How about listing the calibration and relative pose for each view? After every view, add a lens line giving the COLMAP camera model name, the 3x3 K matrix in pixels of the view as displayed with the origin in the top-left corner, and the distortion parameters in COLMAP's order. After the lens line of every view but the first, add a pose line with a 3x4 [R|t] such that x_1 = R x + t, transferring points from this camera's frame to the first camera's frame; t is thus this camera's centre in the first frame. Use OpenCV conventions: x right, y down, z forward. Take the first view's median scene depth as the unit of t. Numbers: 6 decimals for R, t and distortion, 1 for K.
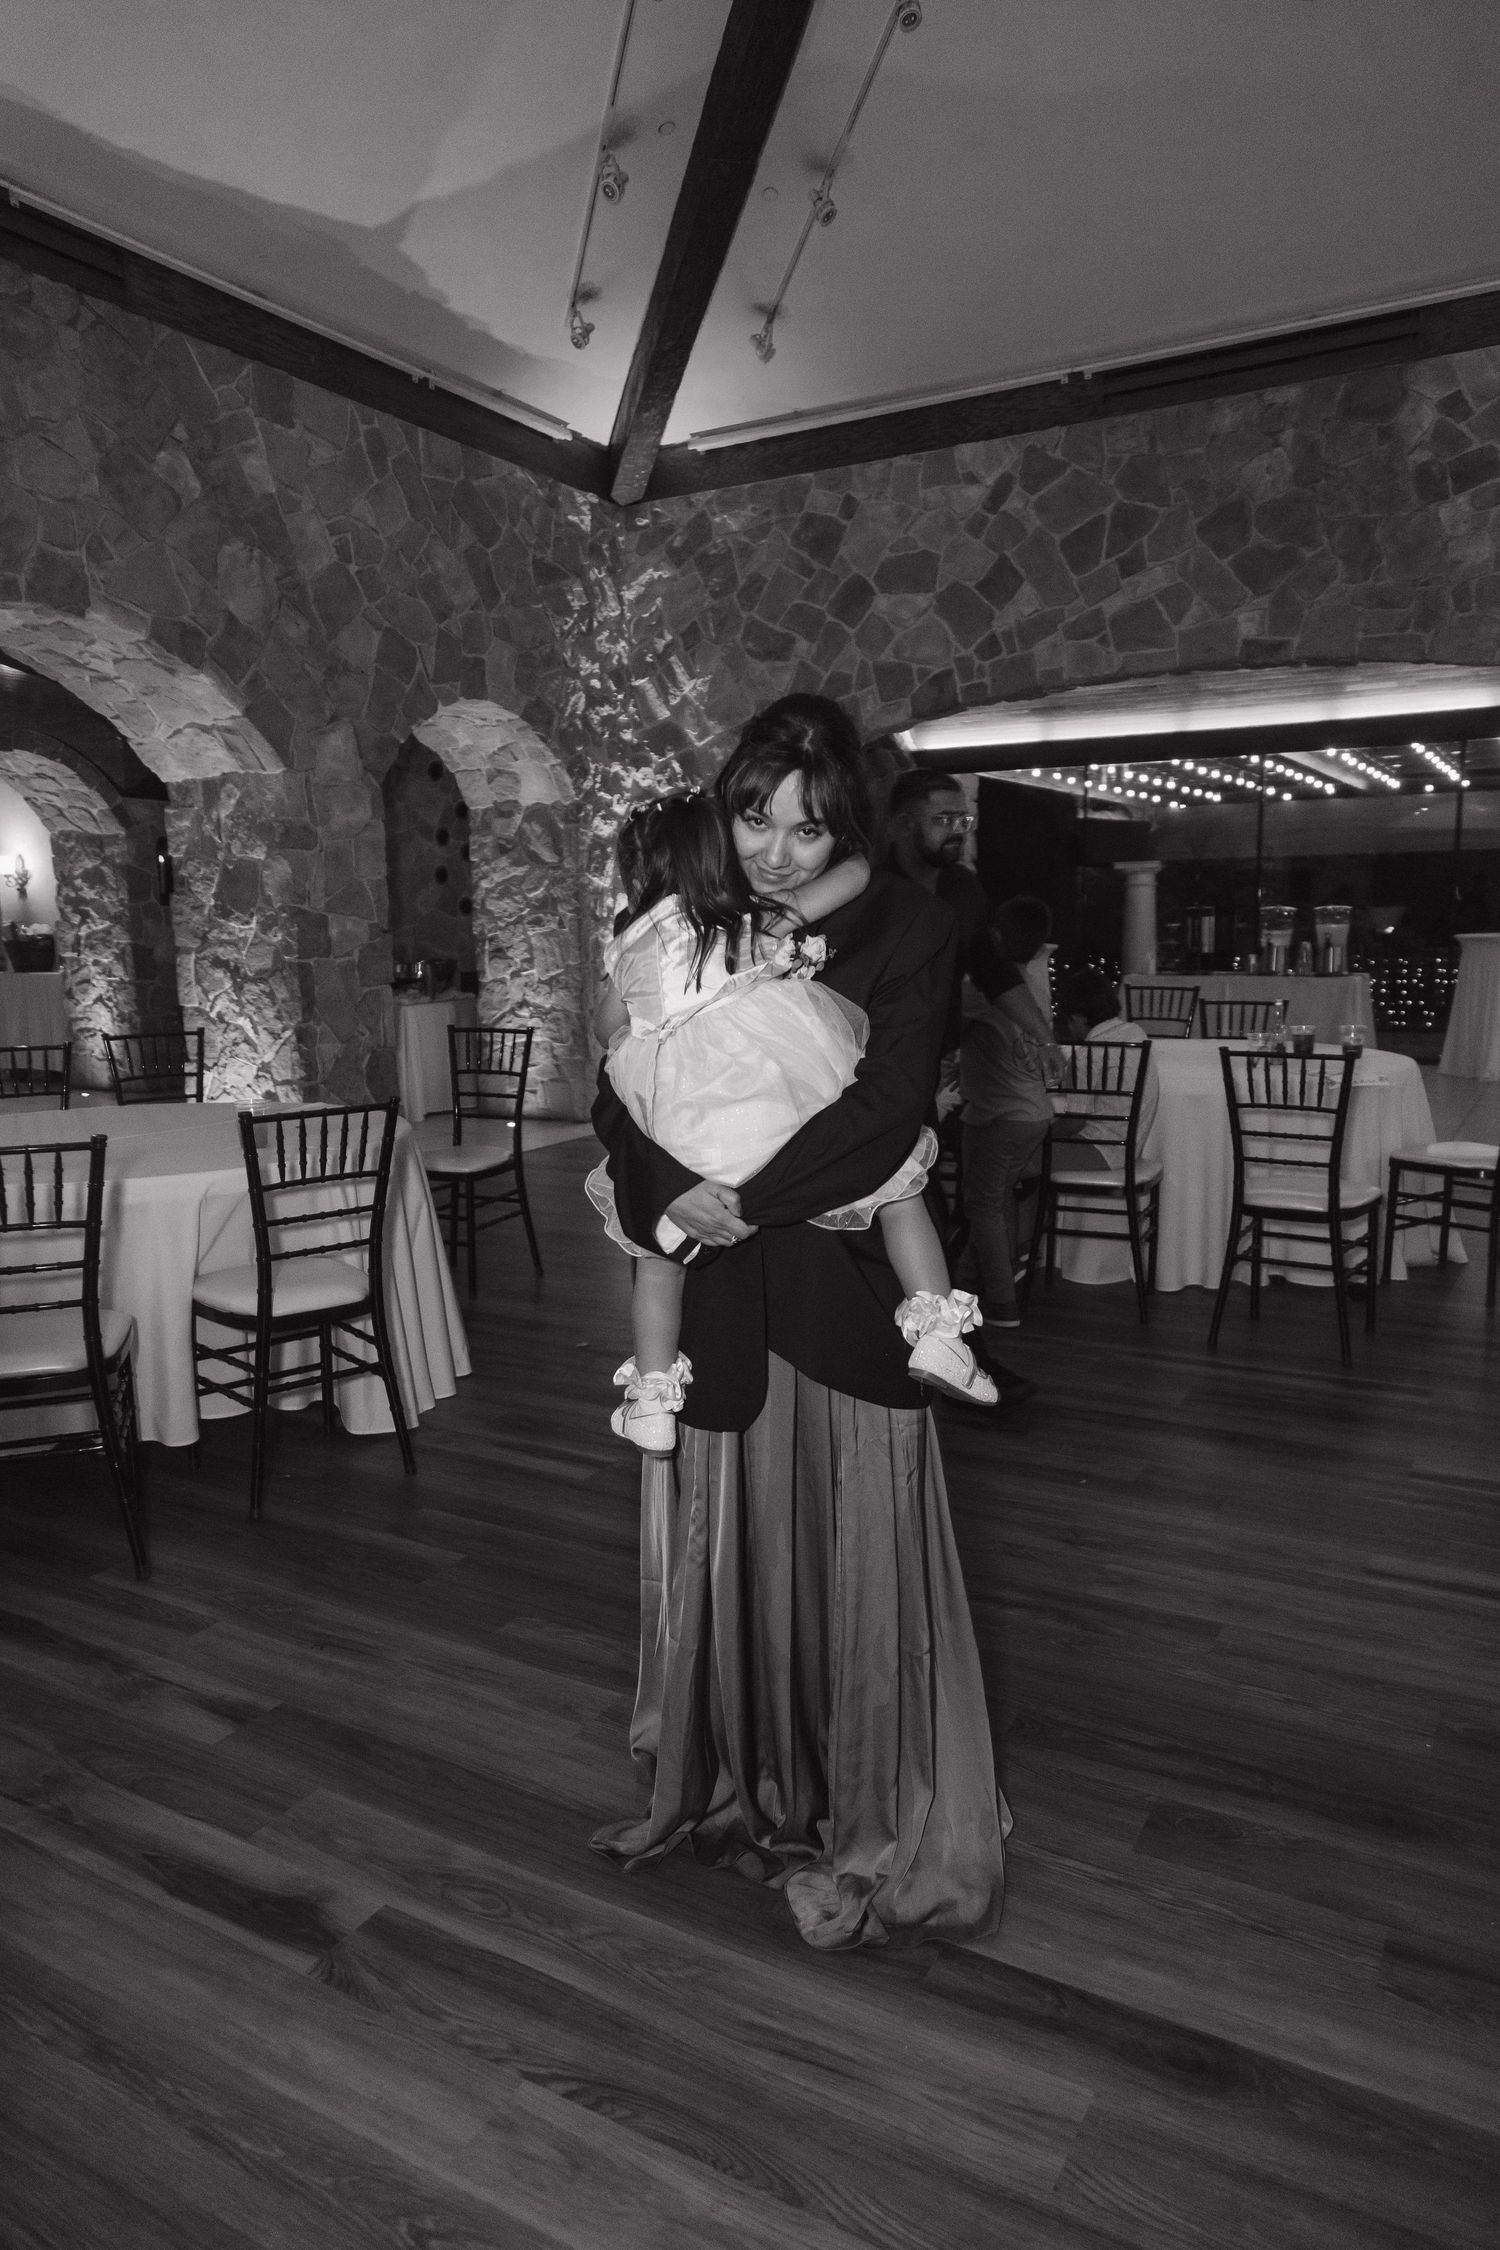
lens RADIAL K [[1469.6, 0, 750.0], [0, 1469.6, 1125.0], [0, 0, 1]] dist [0.017596, 0.003203]
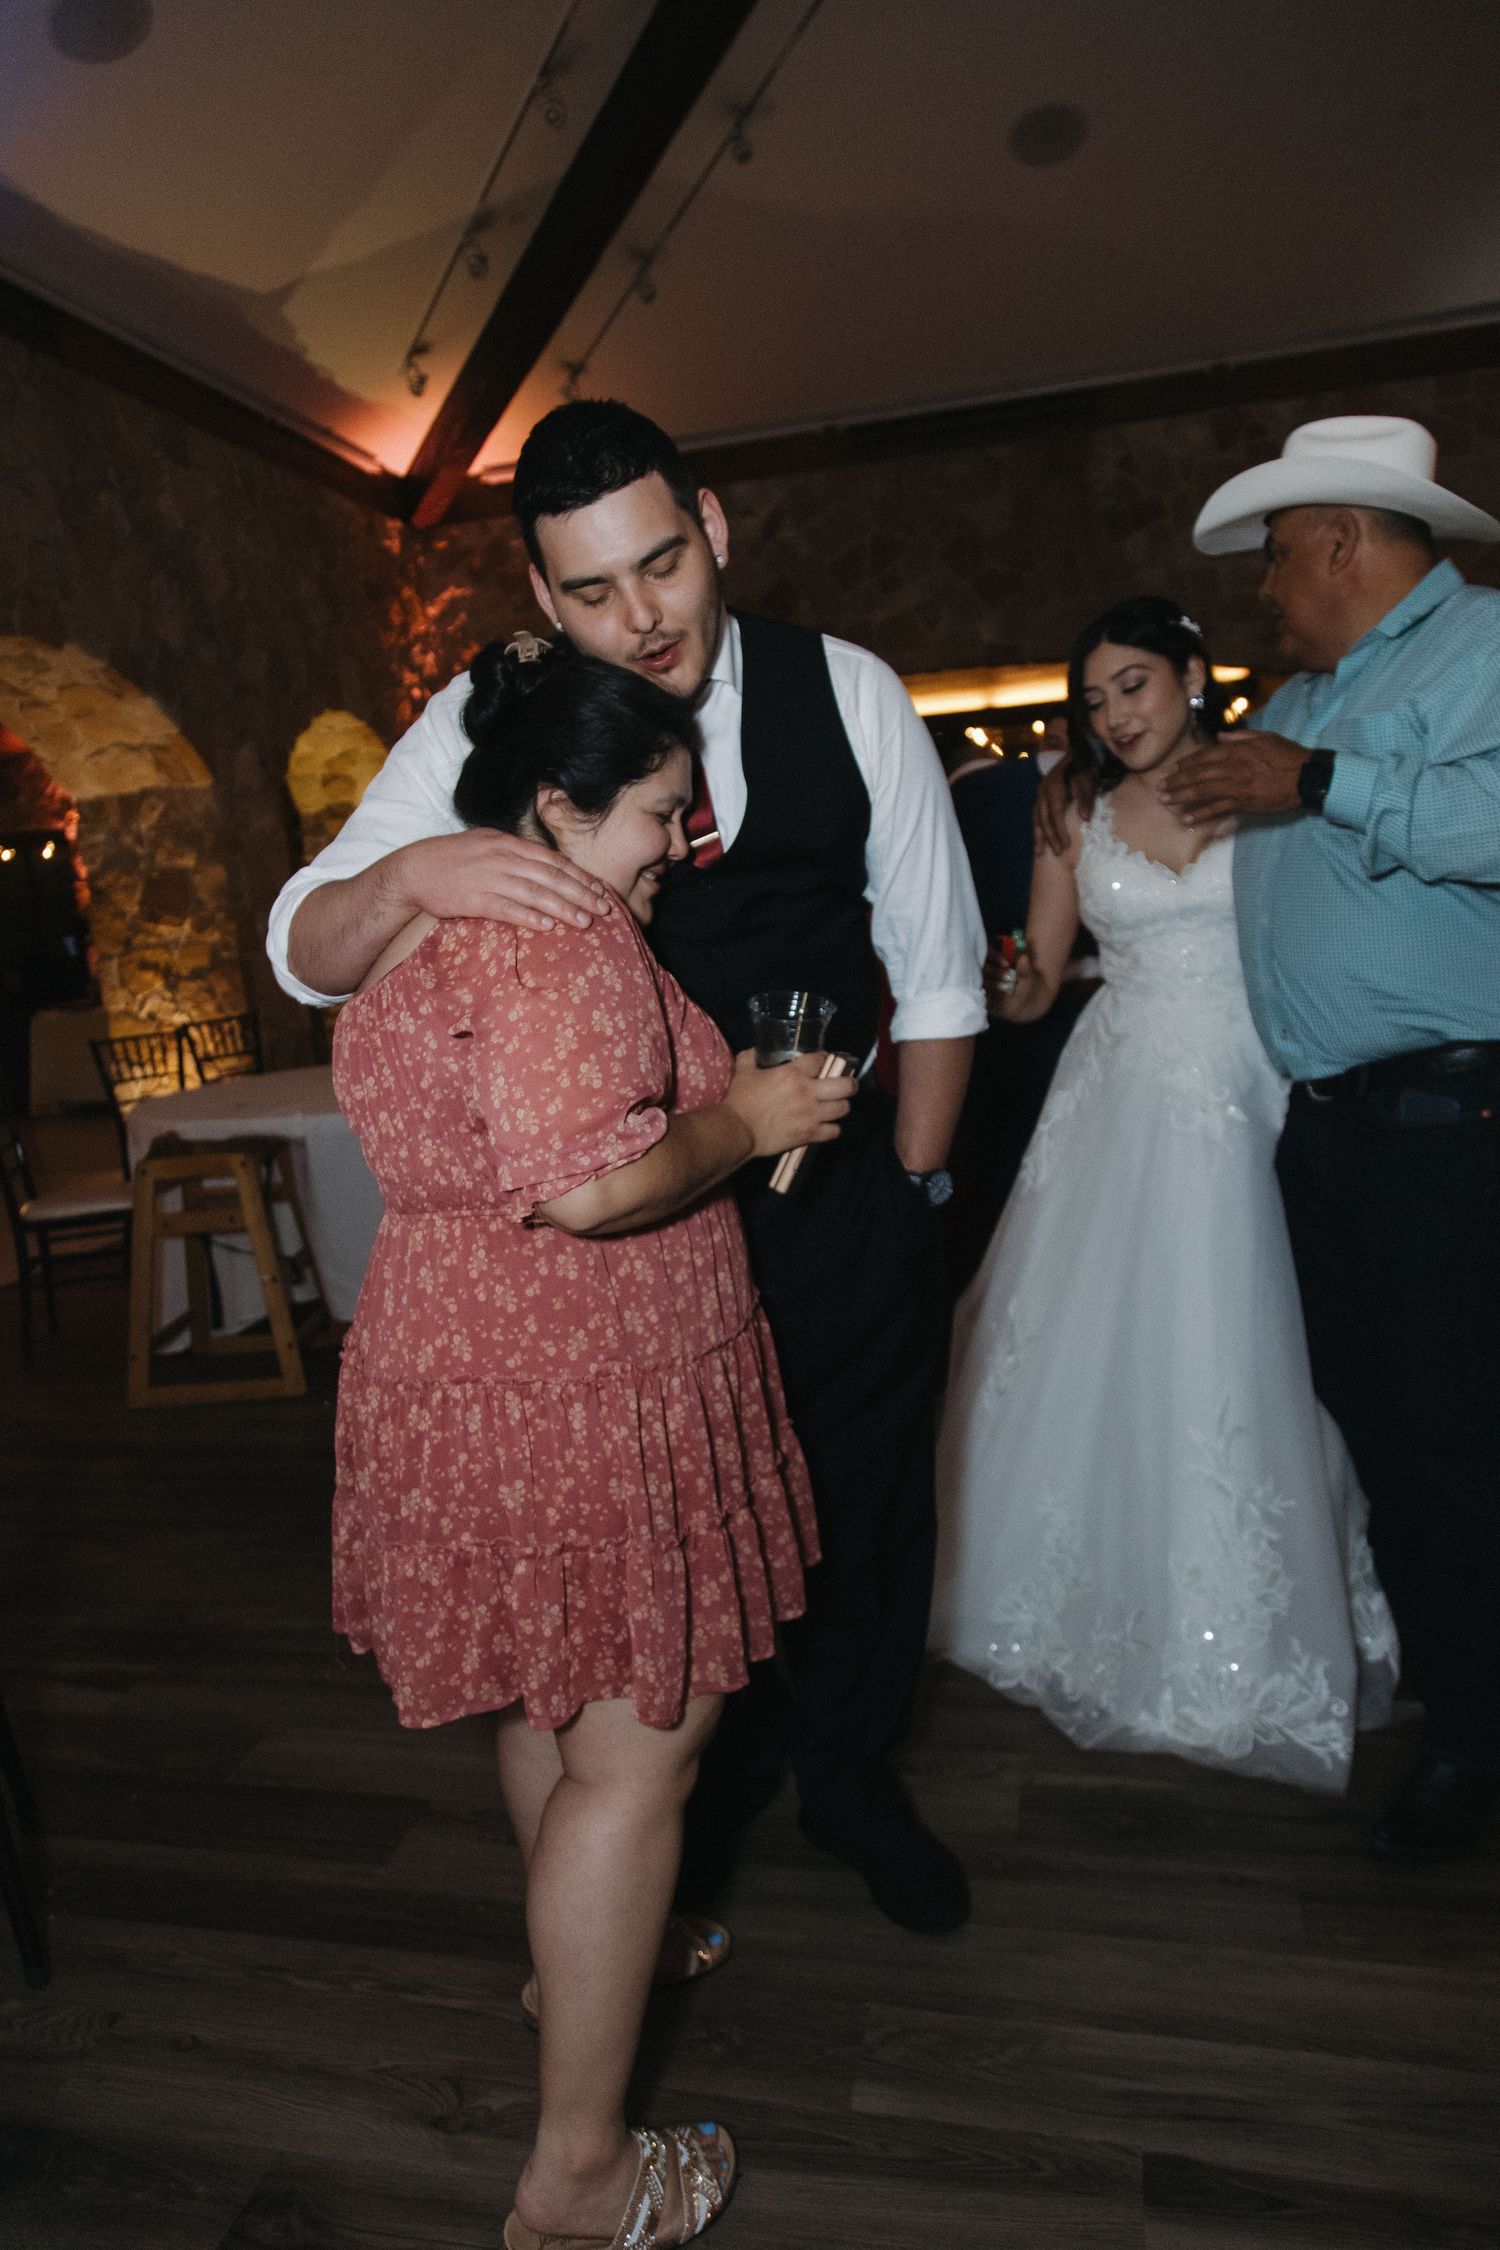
lens RADIAL K [[1457.9, 0, 735.8], [0, 1457.9, 1124.4], [0, 0, 1]] dist [0.016343, -0.000236]
pose [[0.957075, -0.108971, 0.268577, -0.251926], [0.106682, 0.994024, 0.023145, 0.026250], [-0.269494, 0.006501, 0.962980, -0.140292]]
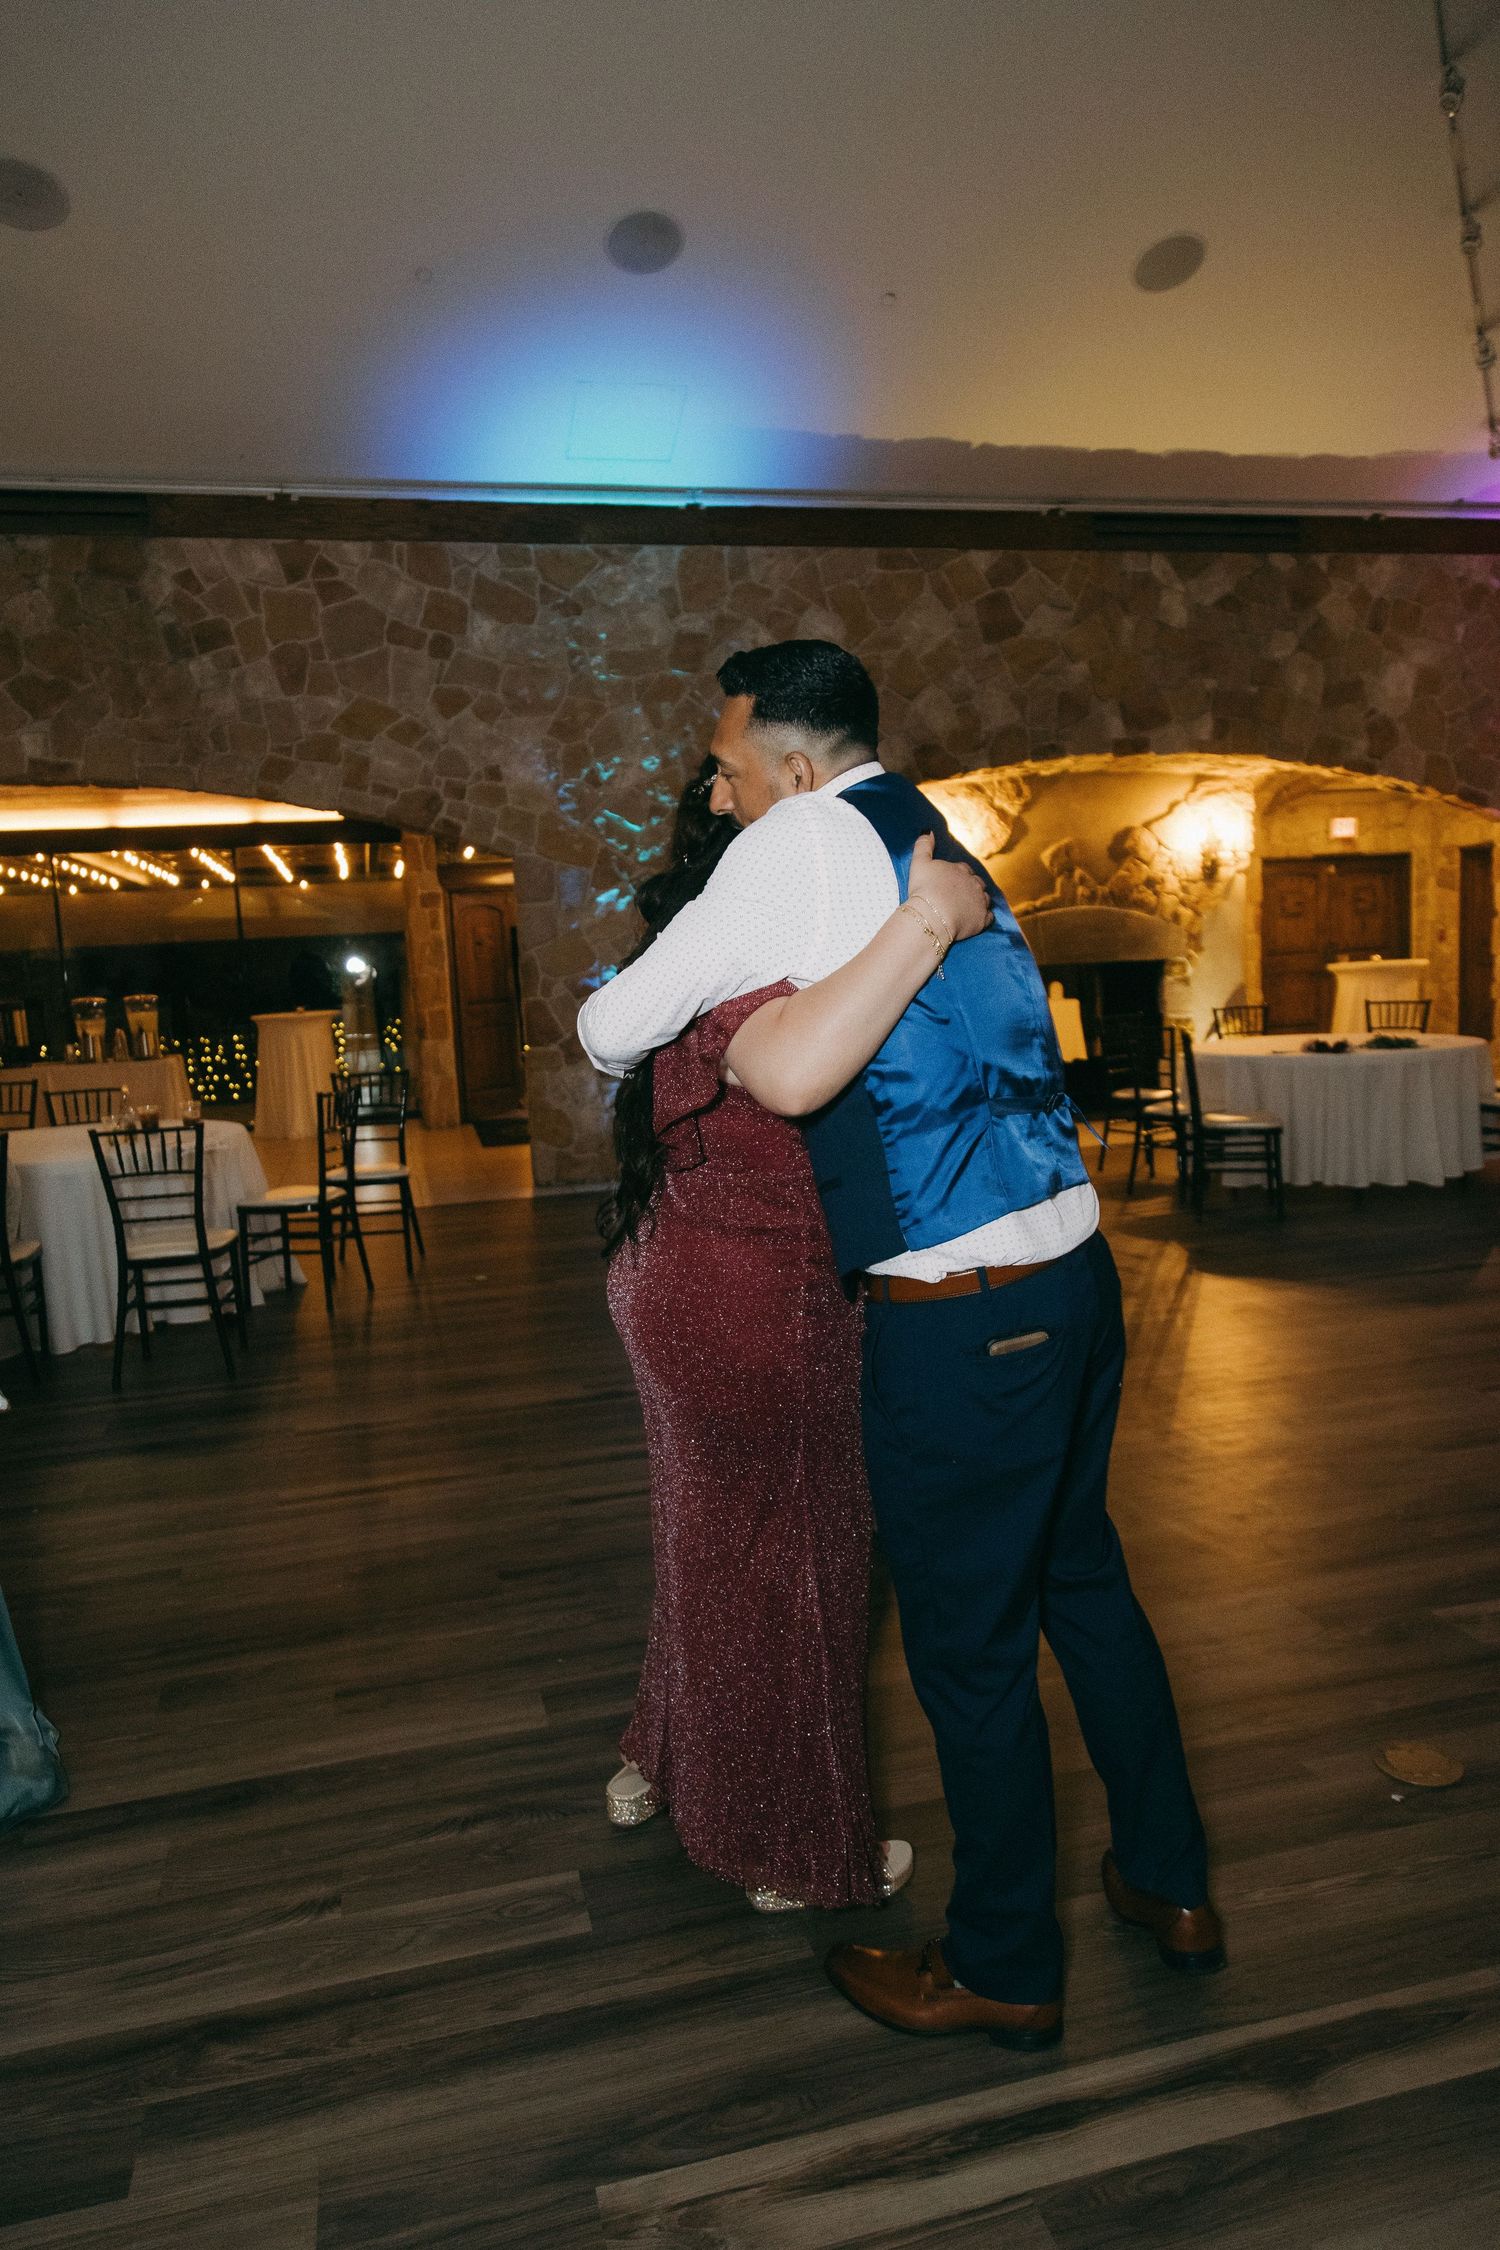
lens RADIAL K [[1457.9, 0, 735.8], [0, 1457.9, 1124.4], [0, 0, 1]] dist [0.016343, -0.000236]
pose [[0.717872, -0.106370, 0.688001, -0.062127], [0.143730, 0.989612, 0.003030, 0.007462], [-0.681176, 0.096711, 0.725704, -0.107485]]
